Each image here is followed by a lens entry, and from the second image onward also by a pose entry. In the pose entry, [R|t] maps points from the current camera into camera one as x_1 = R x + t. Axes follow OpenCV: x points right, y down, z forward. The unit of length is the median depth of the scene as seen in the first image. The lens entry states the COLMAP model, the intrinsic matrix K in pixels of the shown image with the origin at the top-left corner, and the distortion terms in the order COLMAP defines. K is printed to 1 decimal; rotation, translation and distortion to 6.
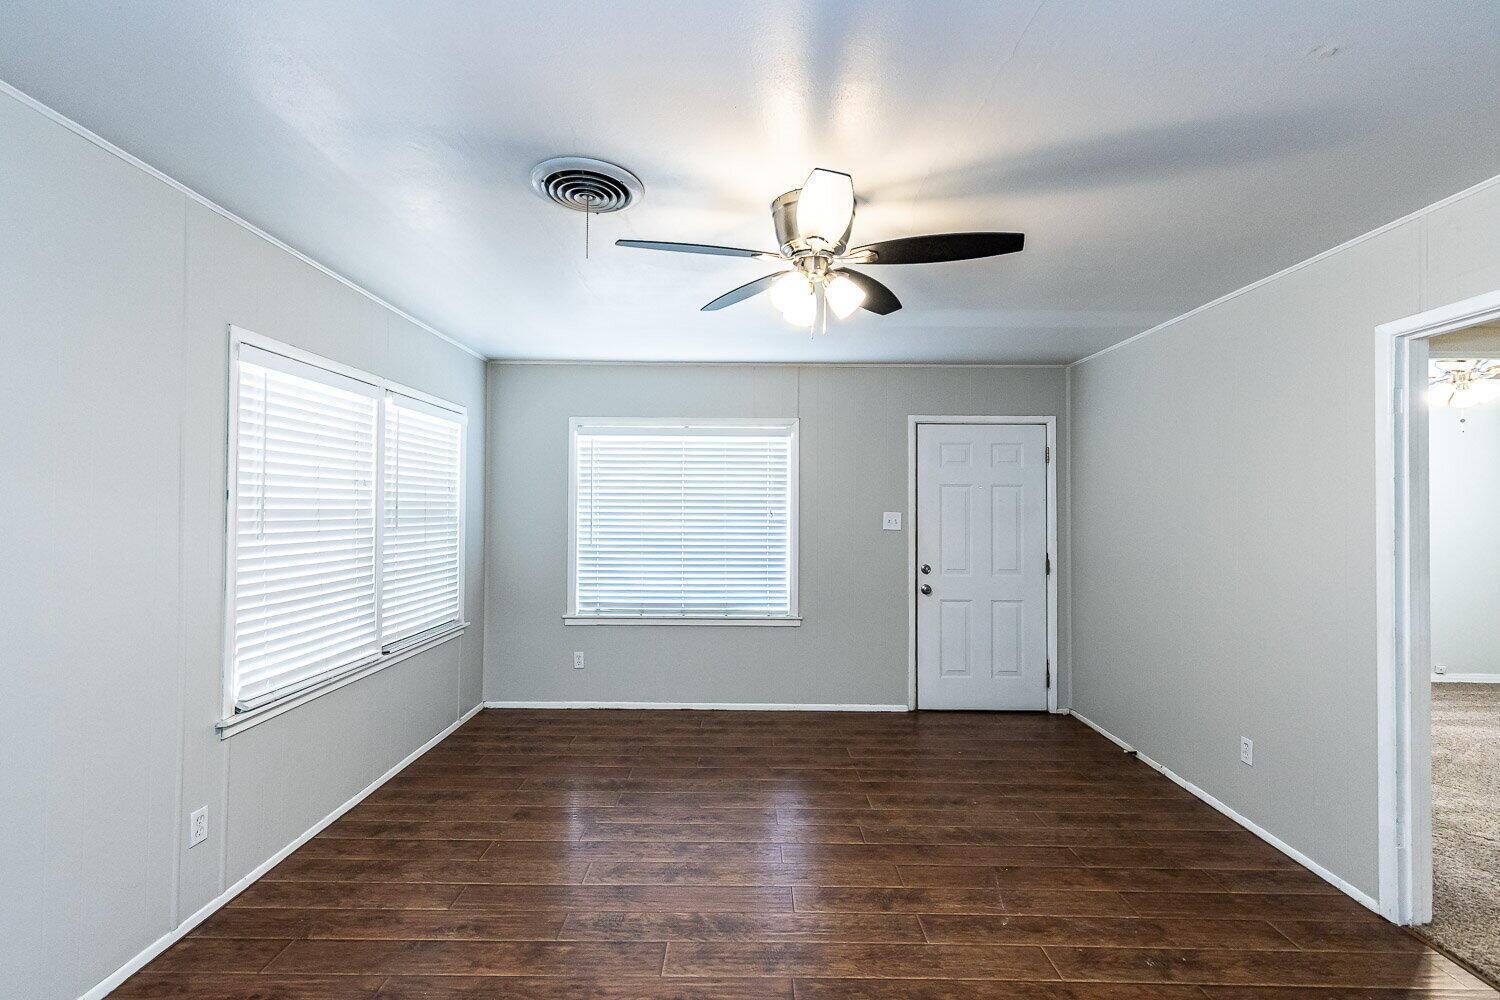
lens RADIAL K [[691.6, 0, 750.0], [0, 691.6, 500.0], [0, 0, 1]] dist [0.003244, 0.000244]
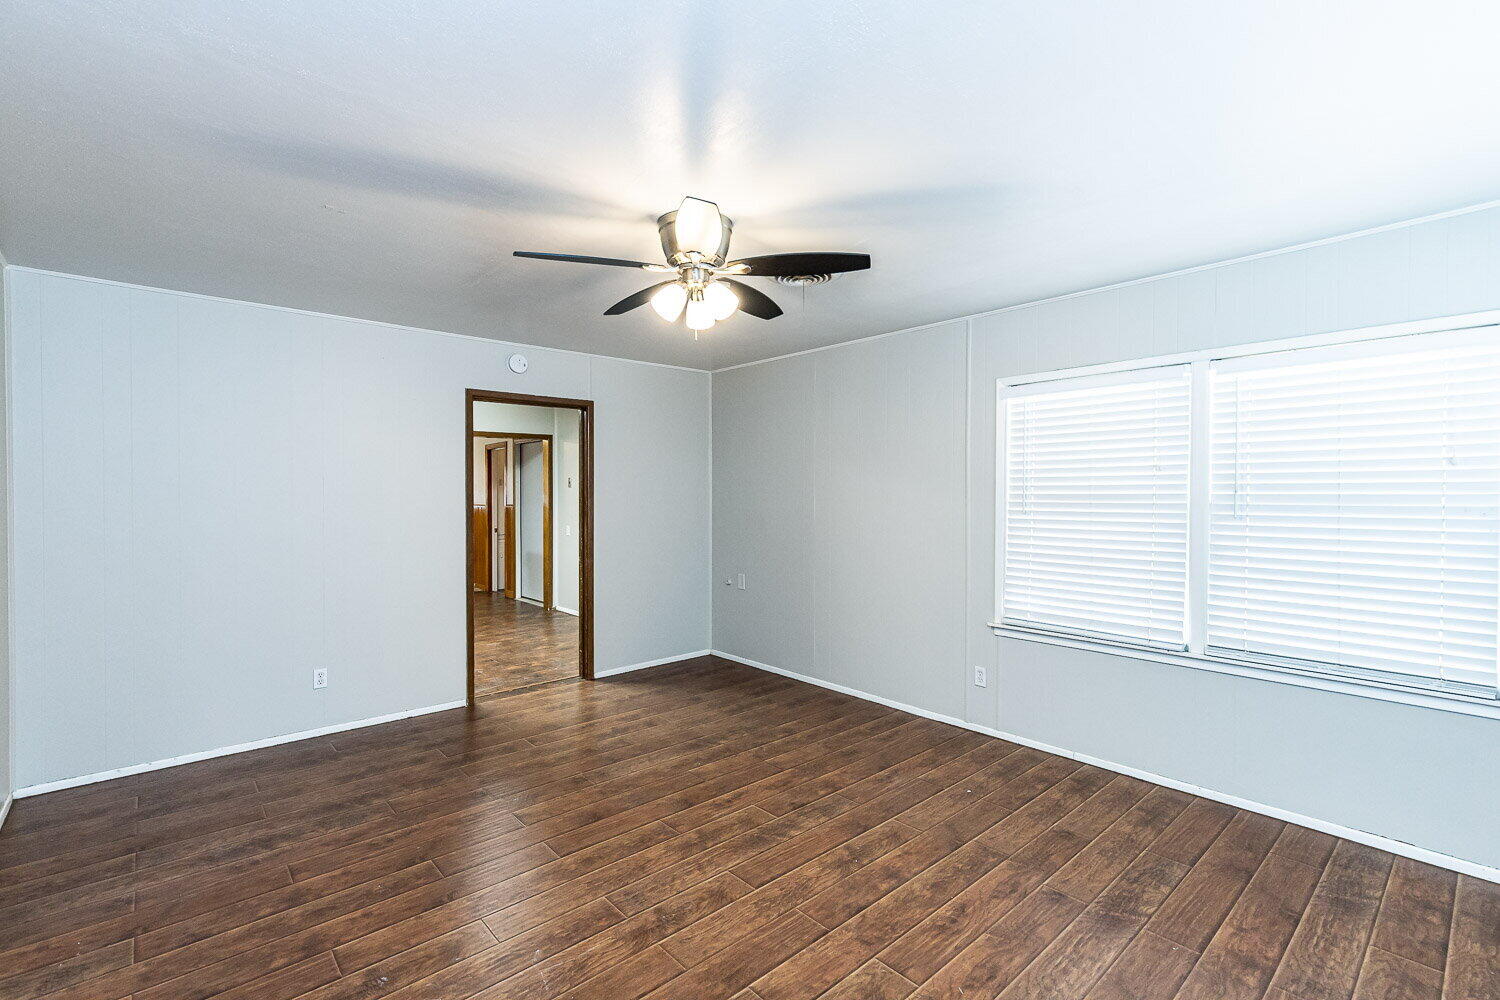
lens RADIAL K [[667.4, 0, 746.6], [0, 667.4, 503.4], [0, 0, 1]] dist [0.000022, -0.000058]
pose [[-0.748658, 0.007910, -0.662909, 0.667564], [0.002447, 0.999955, 0.009169, 0.017852], [0.662952, 0.005242, -0.748644, 1.659196]]
